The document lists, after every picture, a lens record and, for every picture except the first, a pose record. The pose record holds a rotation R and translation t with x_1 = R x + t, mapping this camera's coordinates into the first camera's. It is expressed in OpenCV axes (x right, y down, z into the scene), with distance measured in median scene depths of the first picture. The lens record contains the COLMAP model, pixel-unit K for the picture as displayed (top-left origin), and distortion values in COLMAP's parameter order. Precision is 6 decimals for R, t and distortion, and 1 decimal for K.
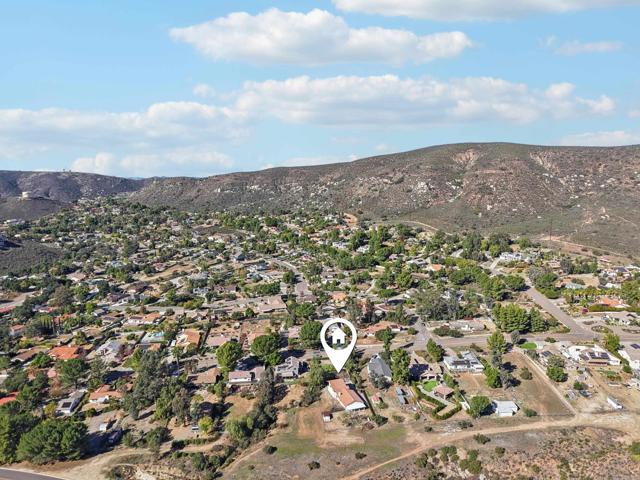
lens RADIAL K [[430.4, 0, 320.1], [0, 430.4, 240.1], [0, 0, 1]] dist [0.004187, -0.002046]
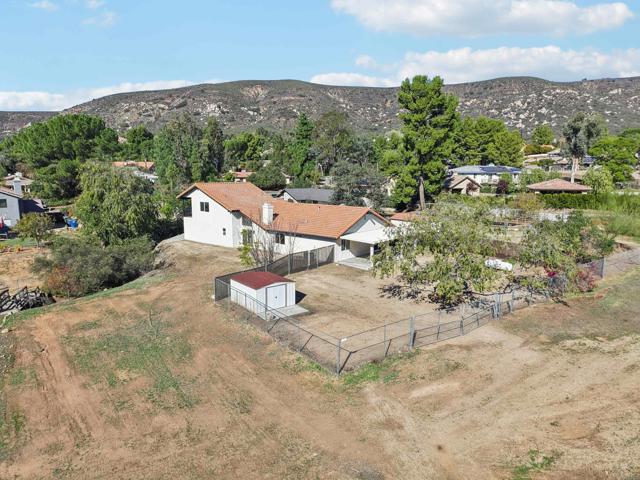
lens RADIAL K [[430.4, 0, 319.3], [0, 430.4, 241.9], [0, 0, 1]] dist [0.004187, -0.002046]
pose [[0.858975, -0.085209, 0.504878, -0.013599], [0.079363, 0.996295, 0.033121, 0.104765], [-0.505830, 0.011619, 0.862555, 0.224199]]
